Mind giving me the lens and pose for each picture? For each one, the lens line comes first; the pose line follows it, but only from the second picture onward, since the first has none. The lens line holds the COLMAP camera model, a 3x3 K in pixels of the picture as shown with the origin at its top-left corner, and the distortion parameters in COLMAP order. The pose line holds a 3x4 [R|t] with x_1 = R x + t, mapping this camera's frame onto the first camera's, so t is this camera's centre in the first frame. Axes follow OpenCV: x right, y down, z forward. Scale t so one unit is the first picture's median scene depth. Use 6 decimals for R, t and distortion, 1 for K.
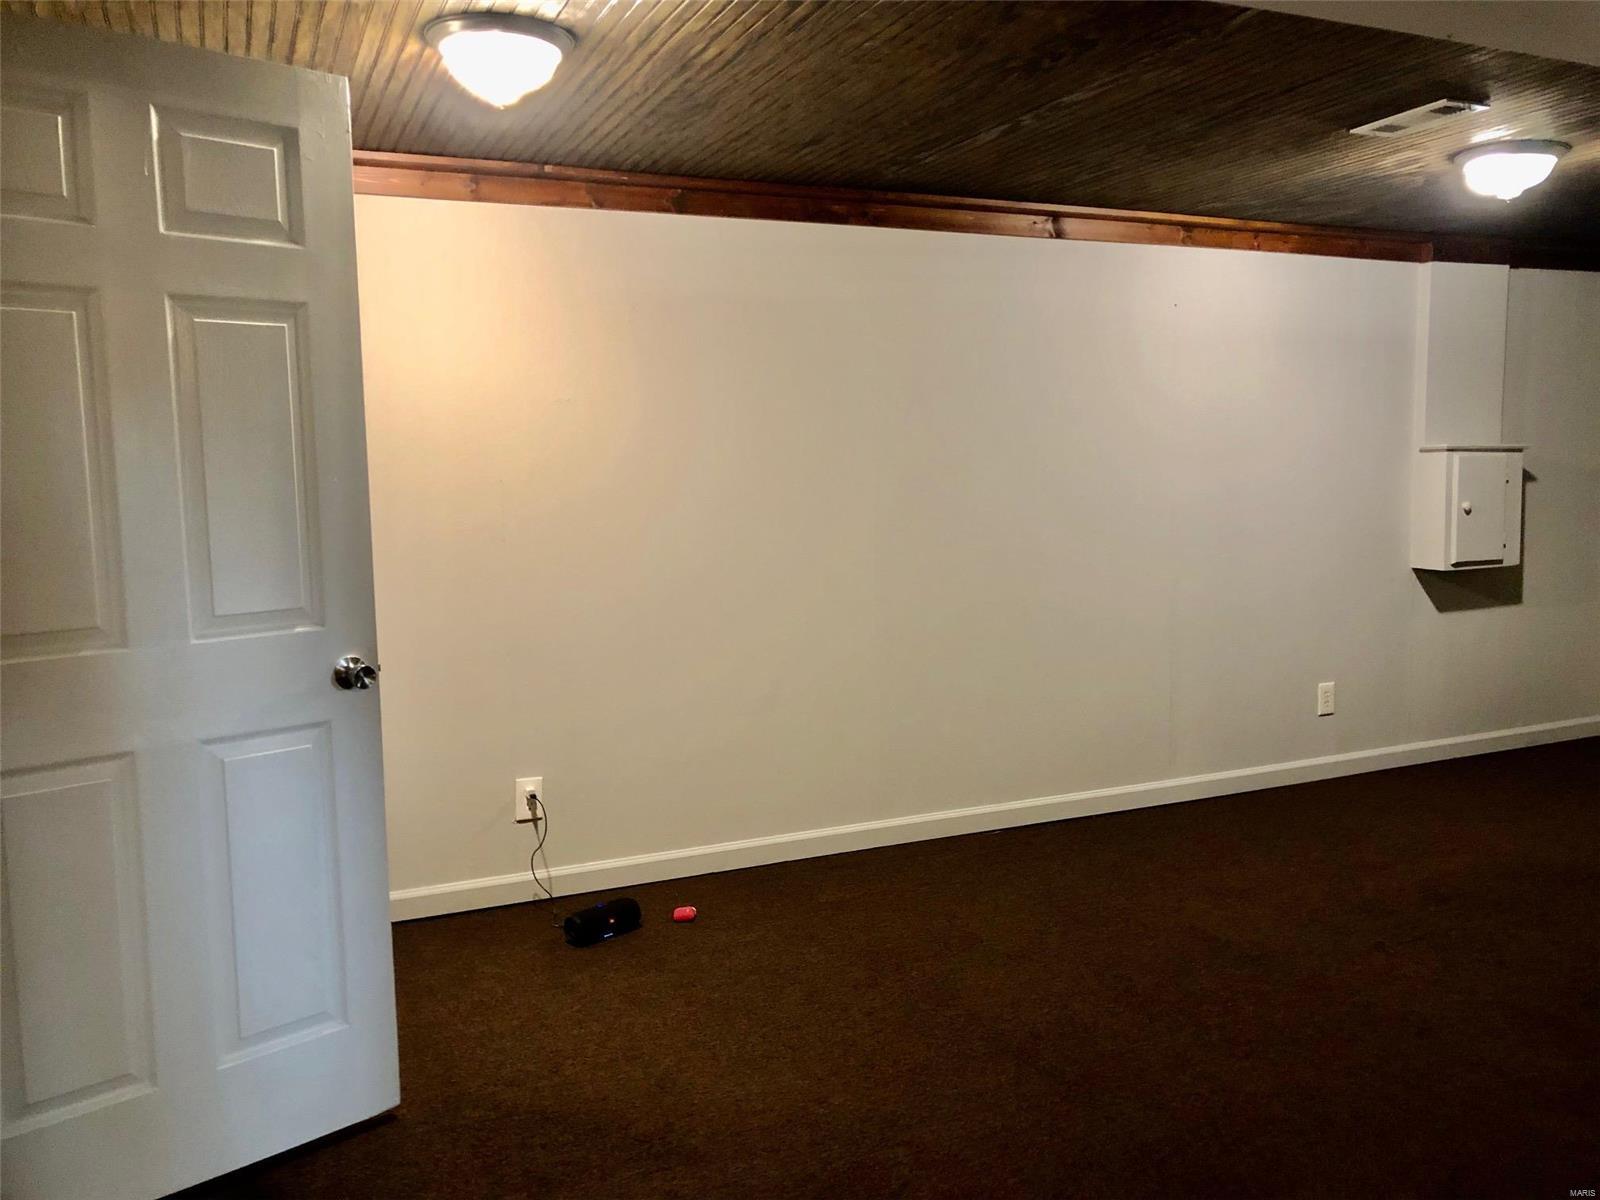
lens RADIAL K [[1318.9, 0, 800.0], [0, 1318.9, 600.0], [0, 0, 1]] dist [-0.015952, -0.001173]
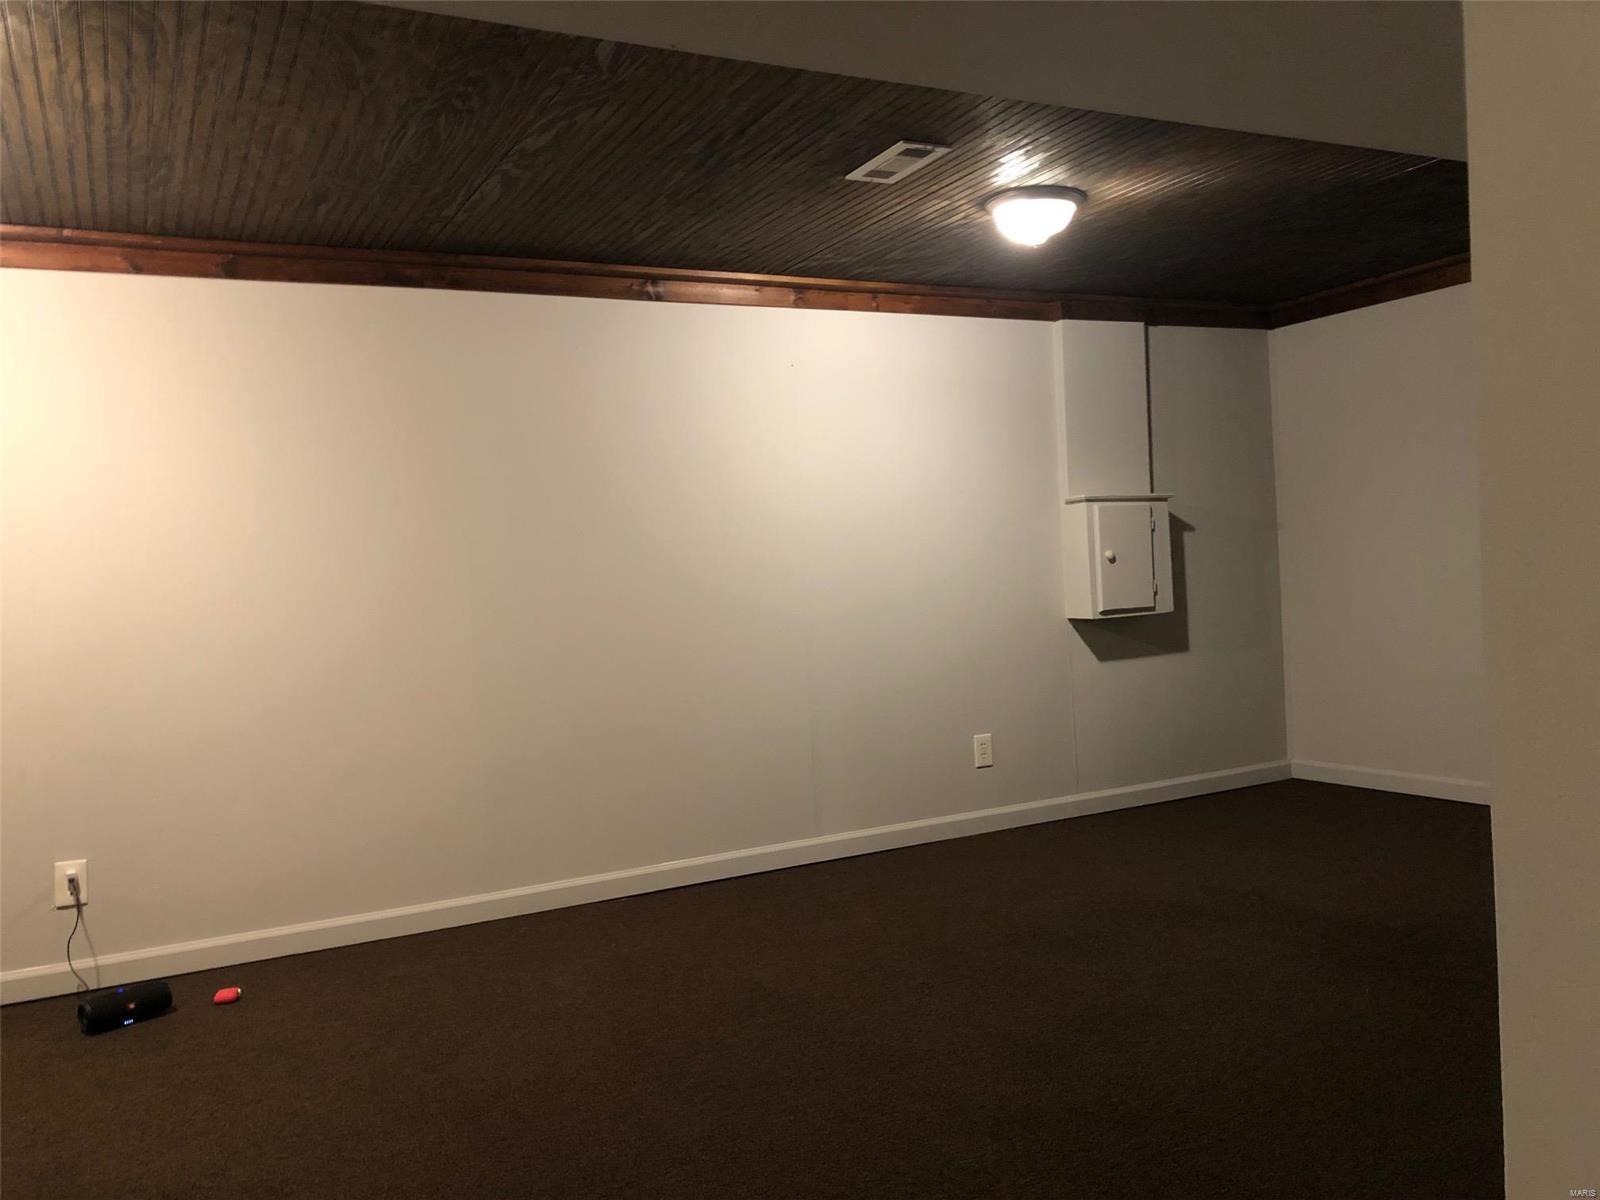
lens RADIAL K [[1323.7, 0, 800.0], [0, 1323.7, 600.0], [0, 0, 1]] dist [-0.005470, -0.006190]
pose [[0.996696, -0.036563, 0.072533, 0.214372], [0.042113, 0.996177, -0.076533, 0.035362], [-0.069457, 0.079335, 0.994425, 0.000321]]
